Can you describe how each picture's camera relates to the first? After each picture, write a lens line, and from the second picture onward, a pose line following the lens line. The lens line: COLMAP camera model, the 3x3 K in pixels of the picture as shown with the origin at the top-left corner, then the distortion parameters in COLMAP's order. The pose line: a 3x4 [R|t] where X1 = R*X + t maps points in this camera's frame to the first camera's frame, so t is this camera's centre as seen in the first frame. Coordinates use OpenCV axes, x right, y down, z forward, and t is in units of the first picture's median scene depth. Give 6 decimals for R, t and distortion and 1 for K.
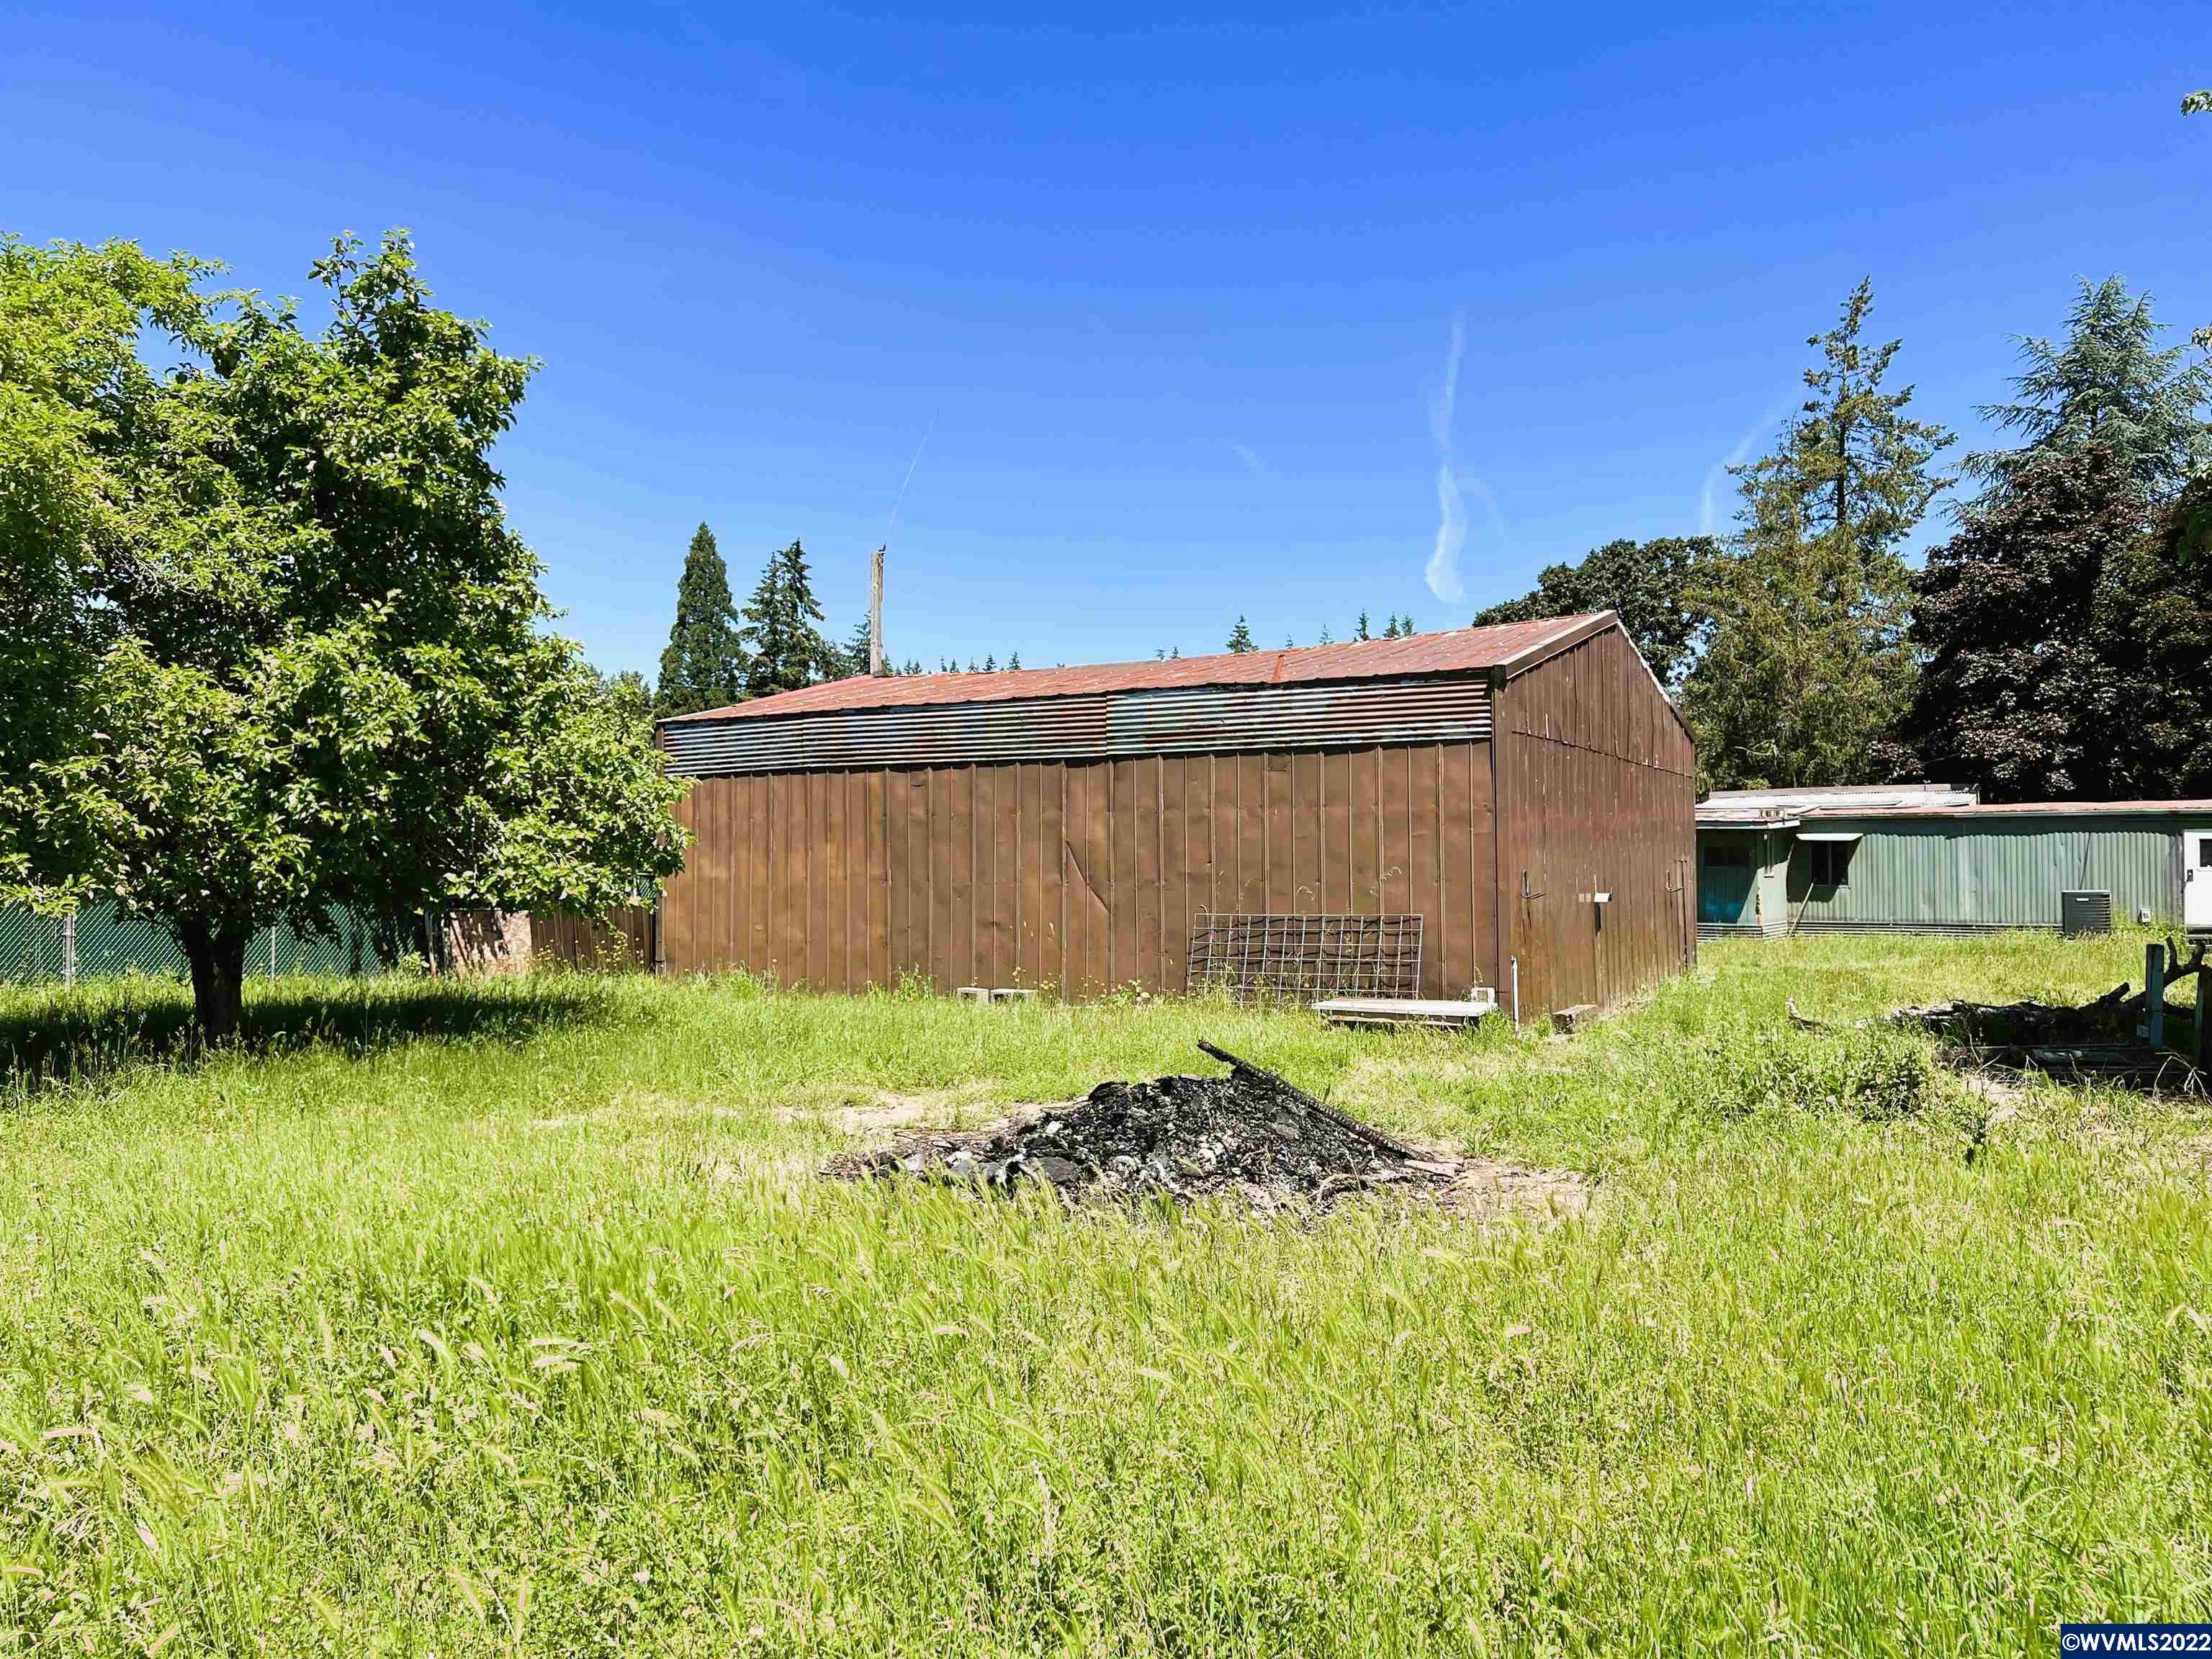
lens RADIAL K [[1654.1, 0, 1104.2], [0, 1654.1, 832.0], [0, 0, 1]] dist [-0.000041, -0.031519]
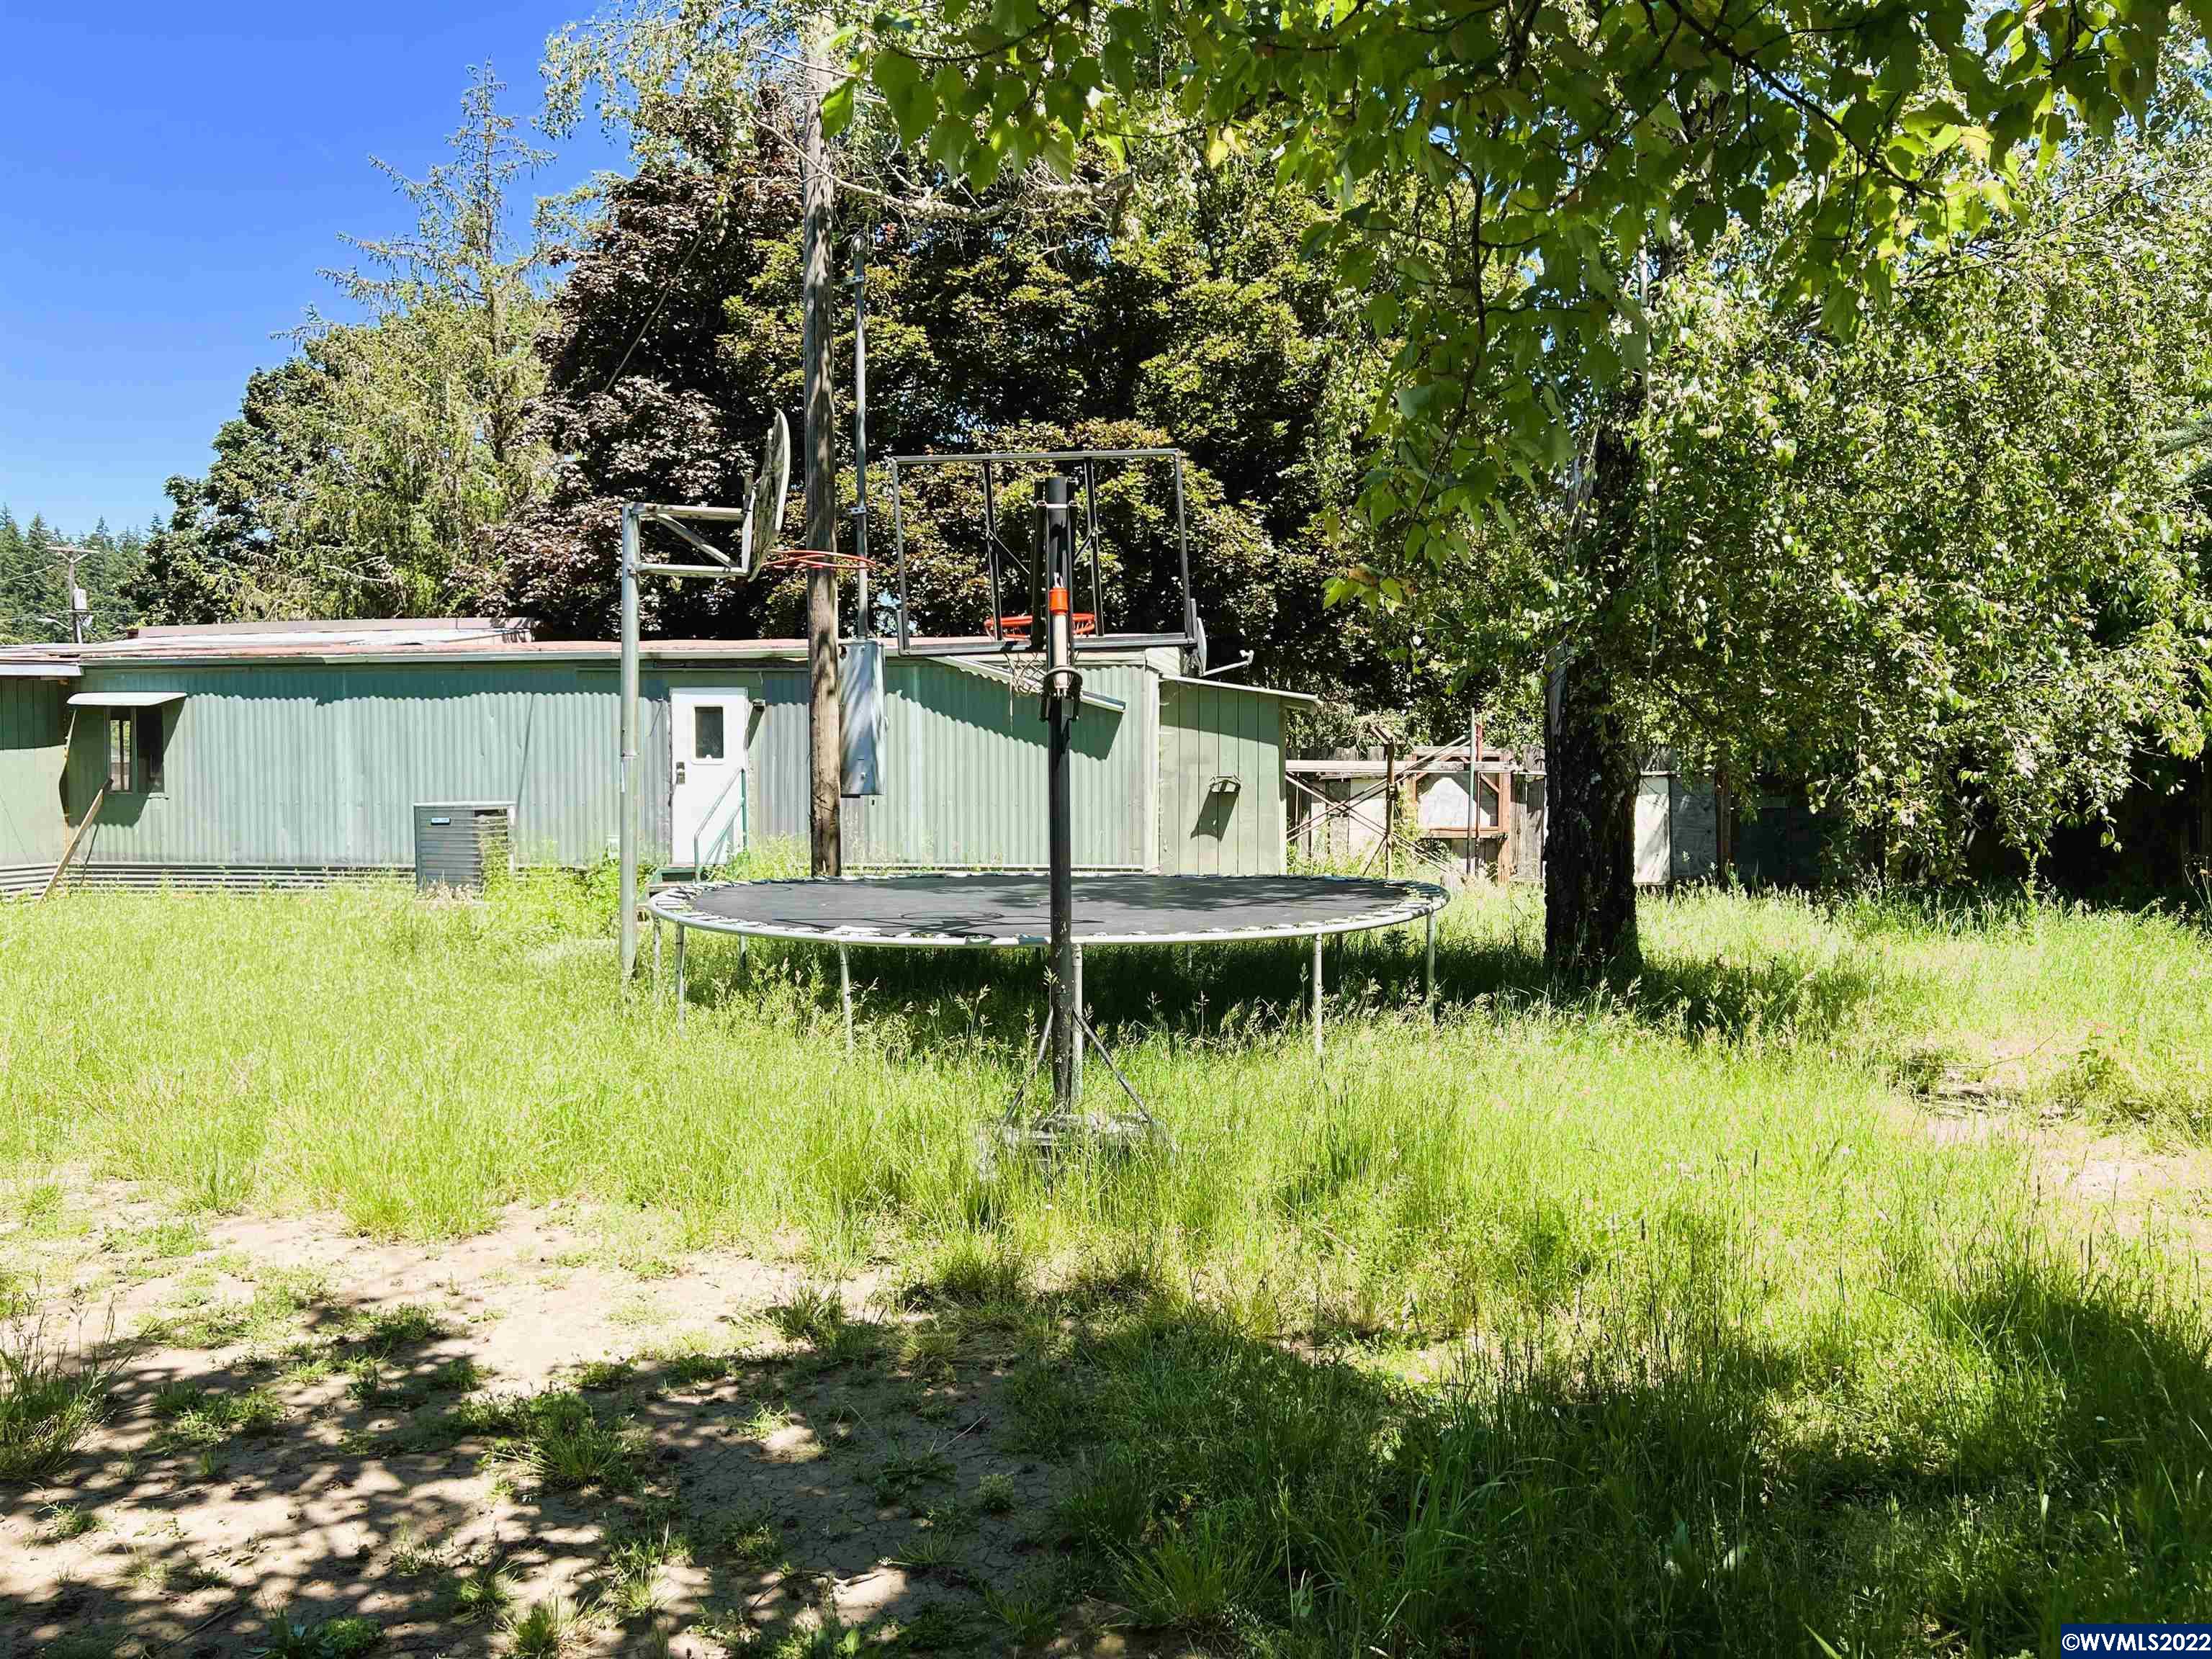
lens RADIAL K [[1654.1, 0, 1106.8], [0, 1654.1, 823.8], [0, 0, 1]] dist [-0.000041, -0.031519]
pose [[0.862055, -0.036948, 0.505465, 0.444336], [-0.005205, 0.996641, 0.081728, -0.001764], [-0.506787, -0.073085, 0.858968, 0.408772]]
